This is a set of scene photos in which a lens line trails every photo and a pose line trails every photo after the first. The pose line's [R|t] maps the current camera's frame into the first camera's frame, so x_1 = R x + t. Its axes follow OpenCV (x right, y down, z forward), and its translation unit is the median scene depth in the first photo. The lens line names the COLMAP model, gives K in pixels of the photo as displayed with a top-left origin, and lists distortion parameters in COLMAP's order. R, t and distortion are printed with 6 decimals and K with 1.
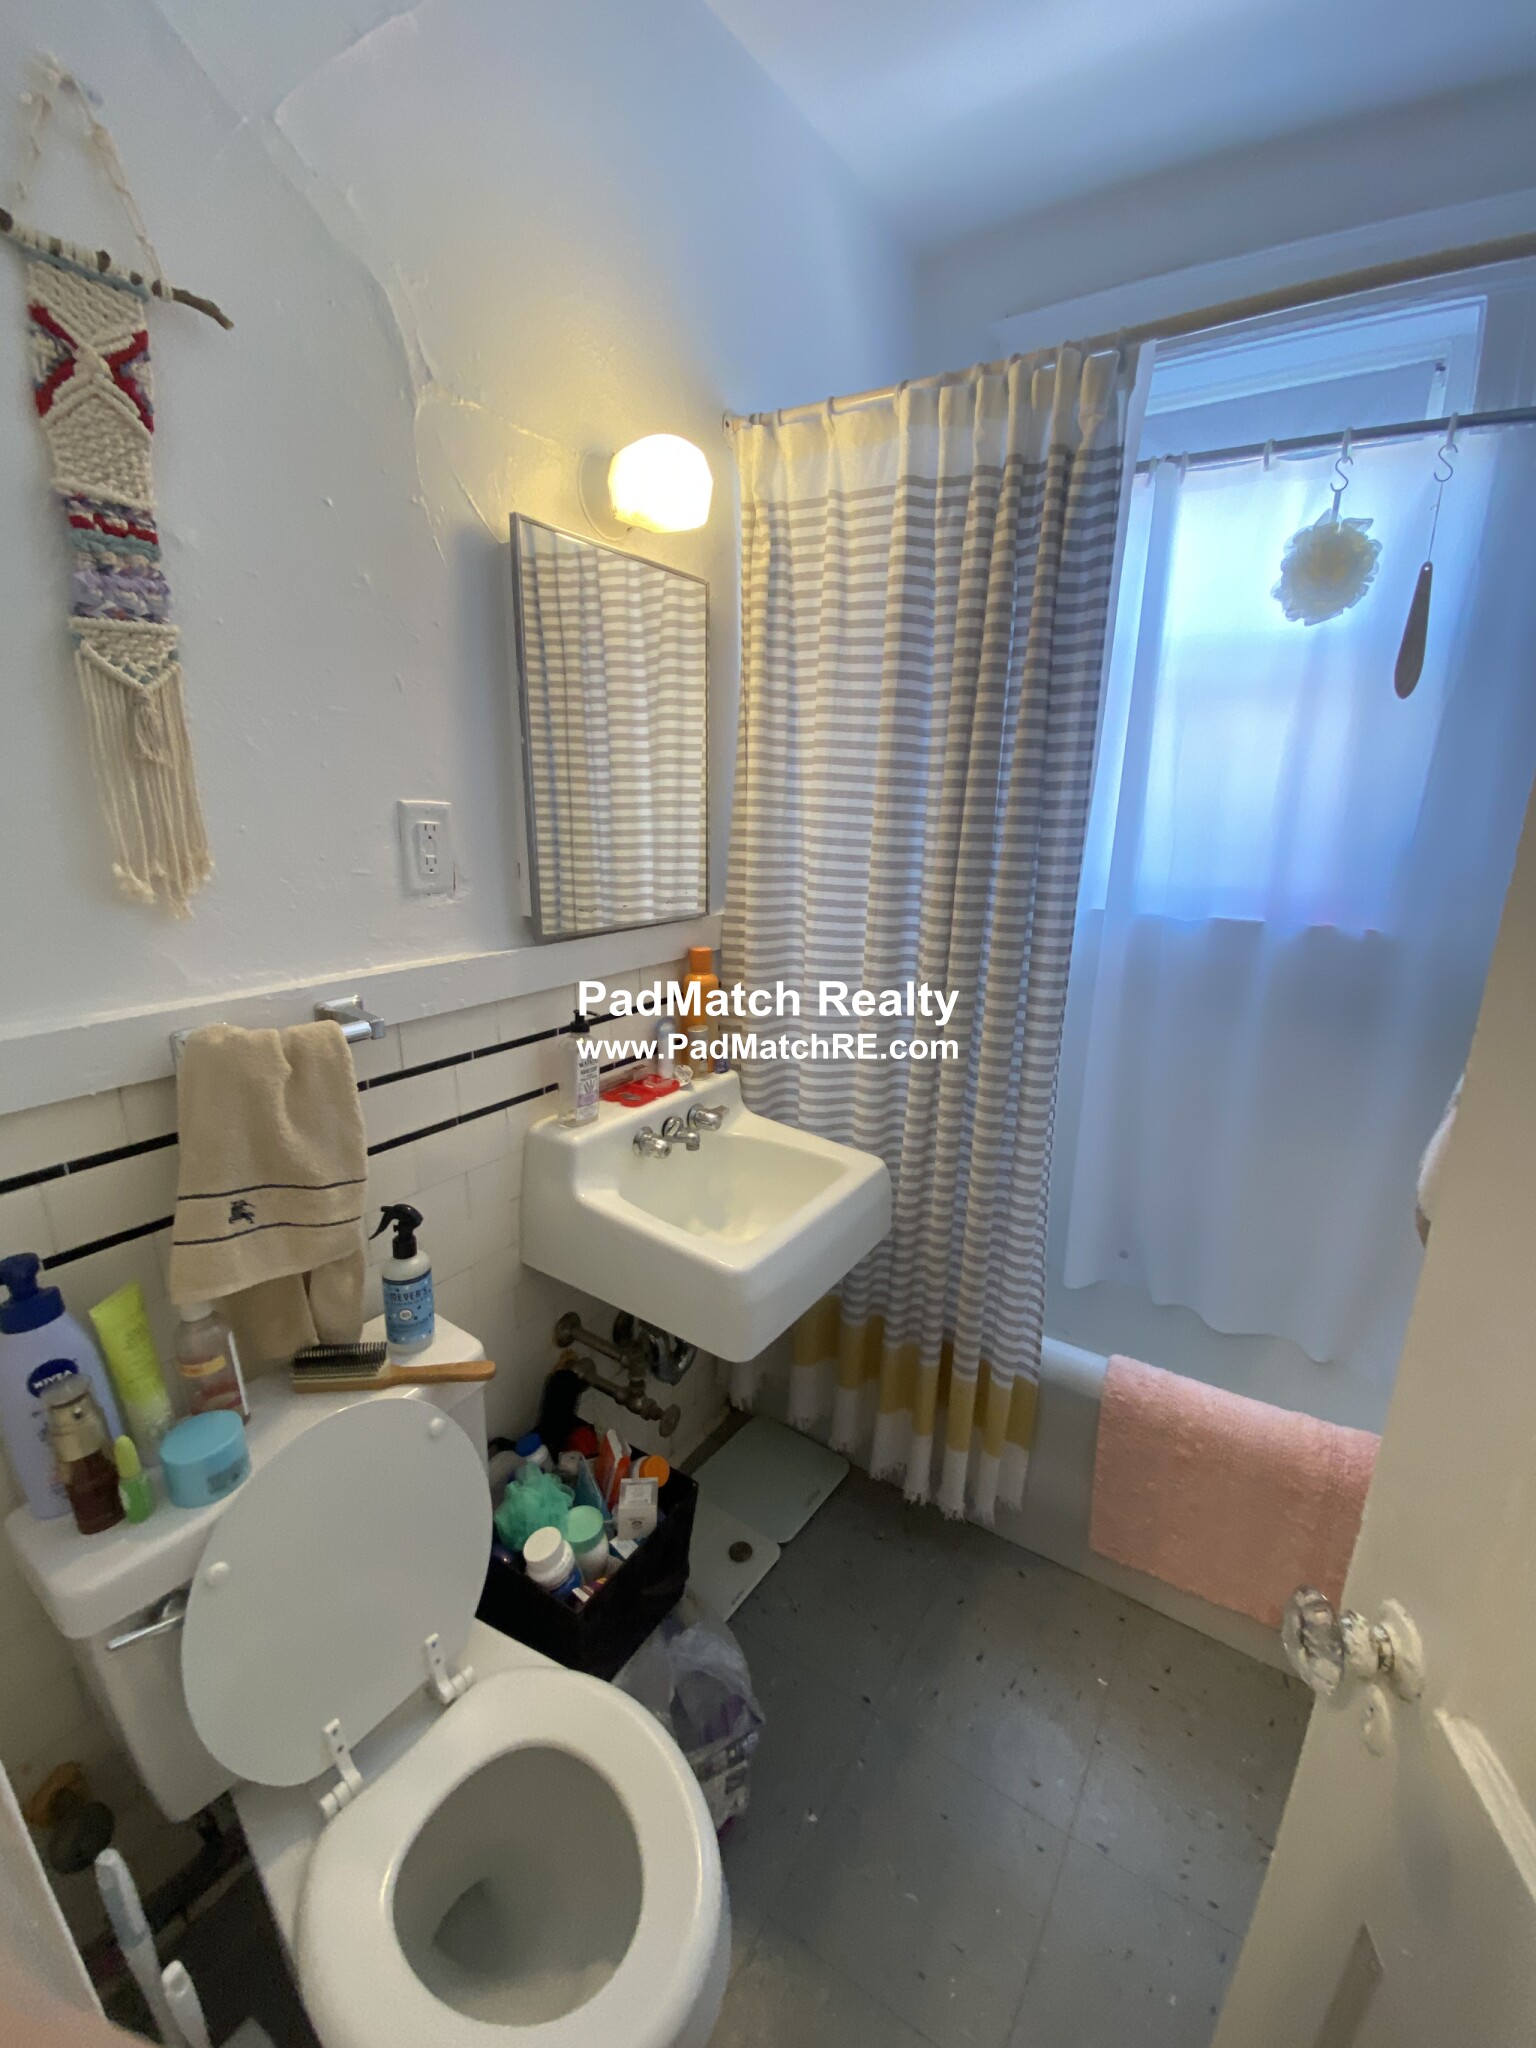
lens RADIAL K [[844.4, 0, 770.3], [0, 844.4, 1024.2], [0, 0, 1]] dist [-0.000529, -0.000266]
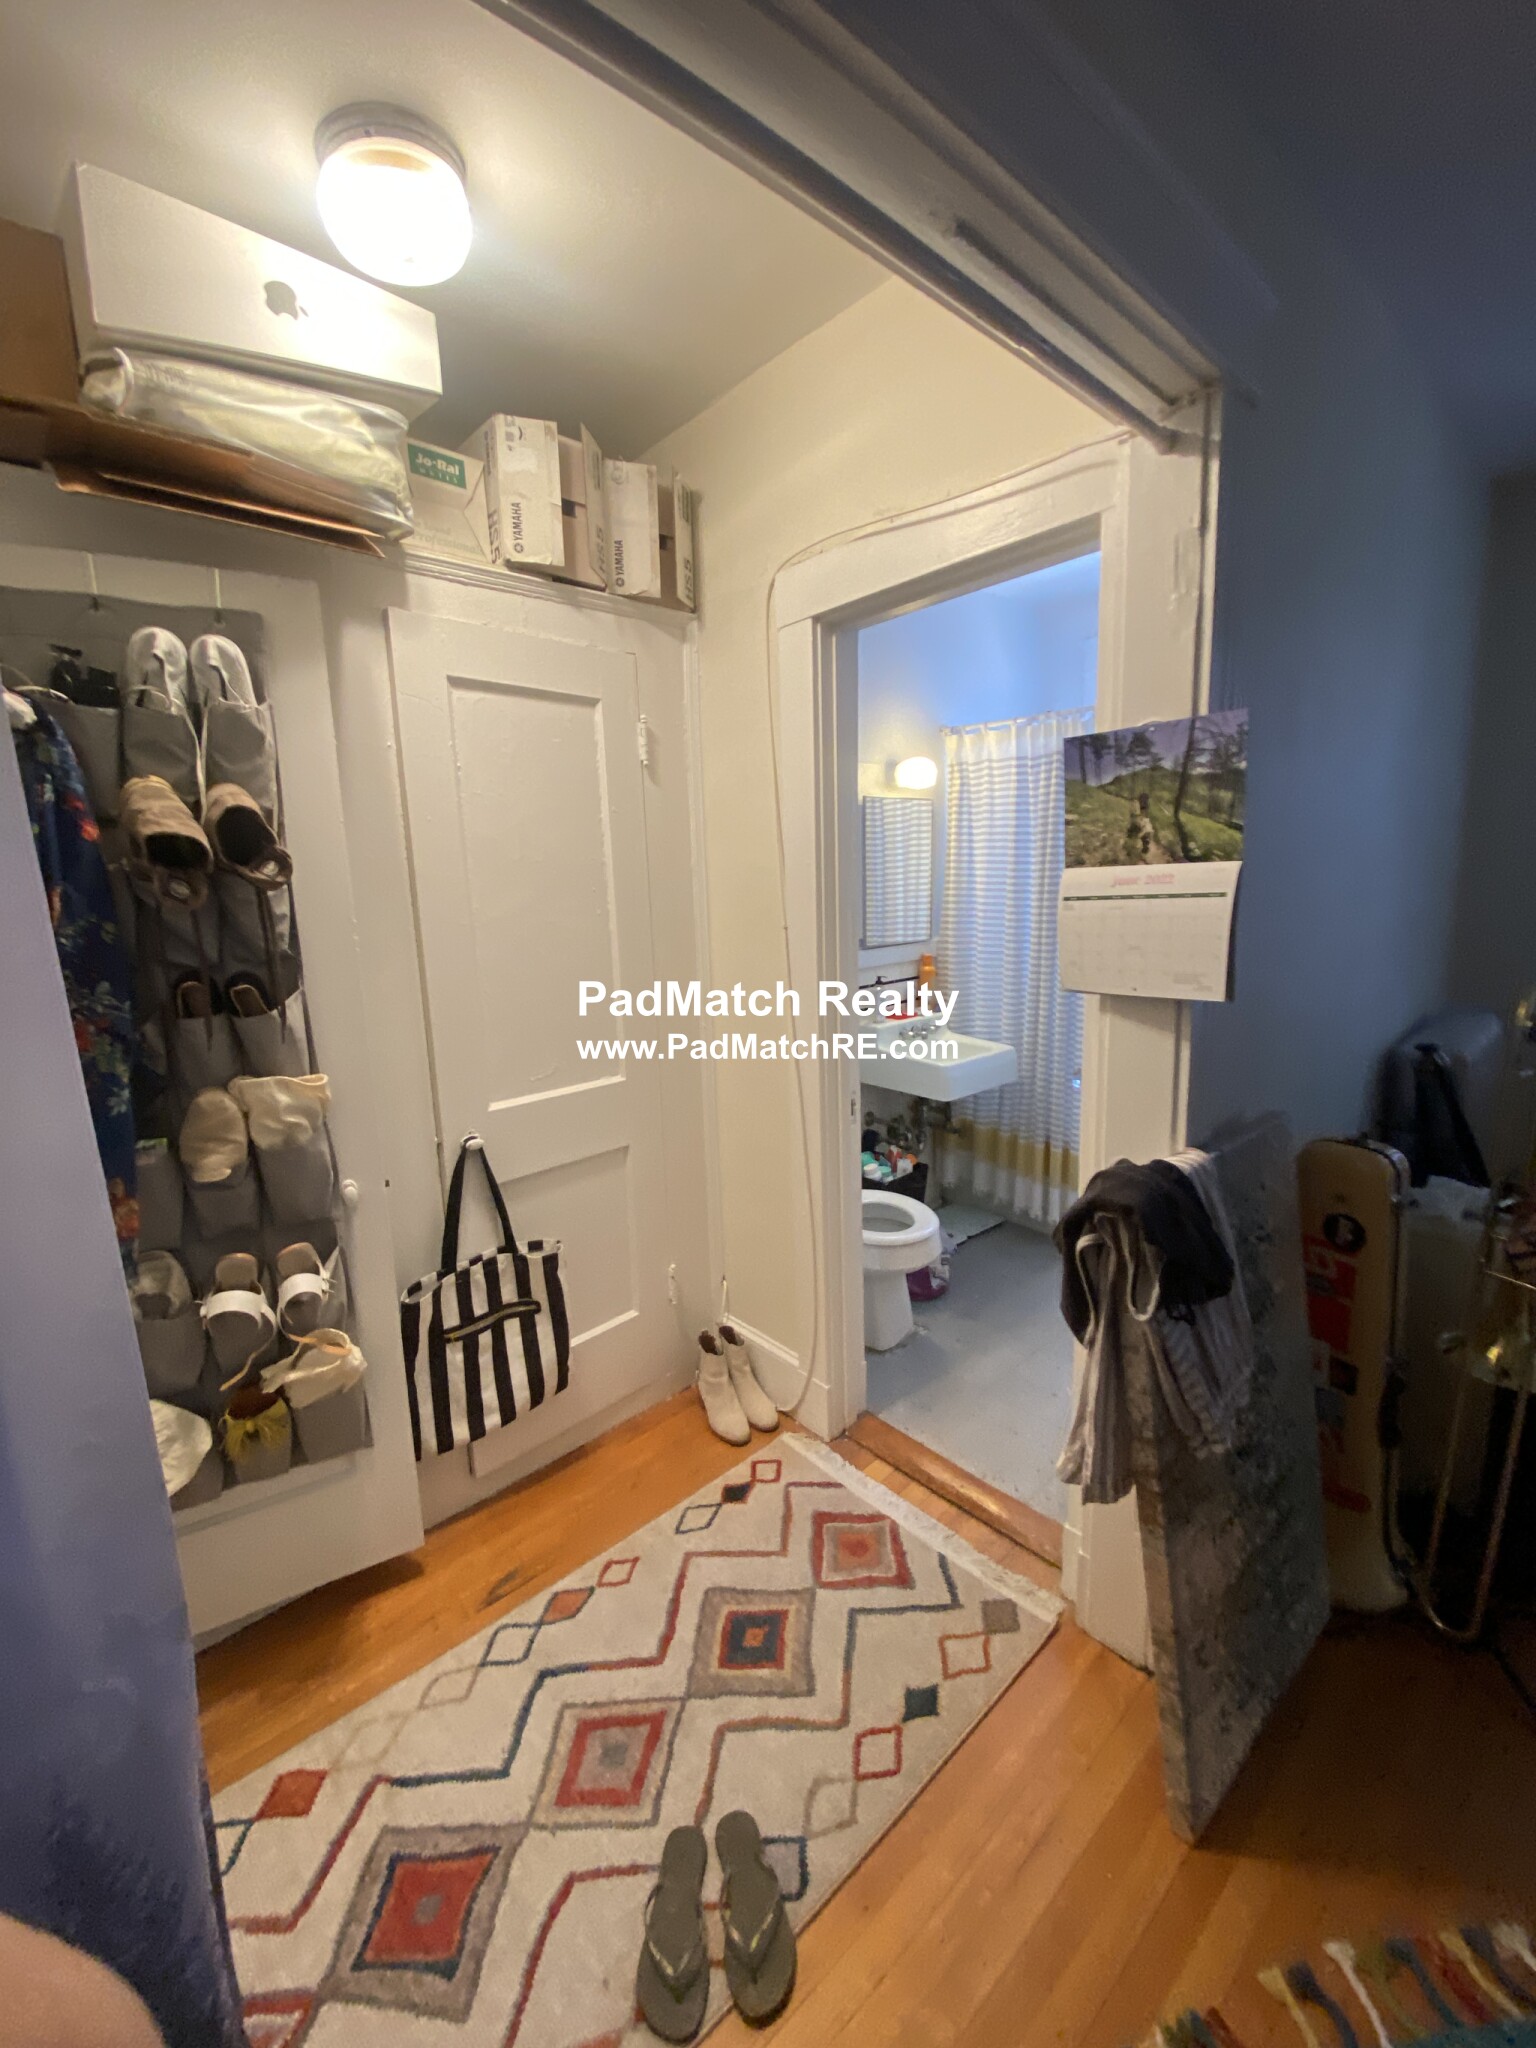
lens RADIAL K [[844.4, 0, 777.1], [0, 844.4, 1022.1], [0, 0, 1]] dist [-0.000529, -0.000266]
pose [[0.974079, -0.003838, -0.226174, 0.032143], [-0.021773, 0.993623, -0.110629, 0.362208], [0.225157, 0.112686, 0.967784, -1.288268]]
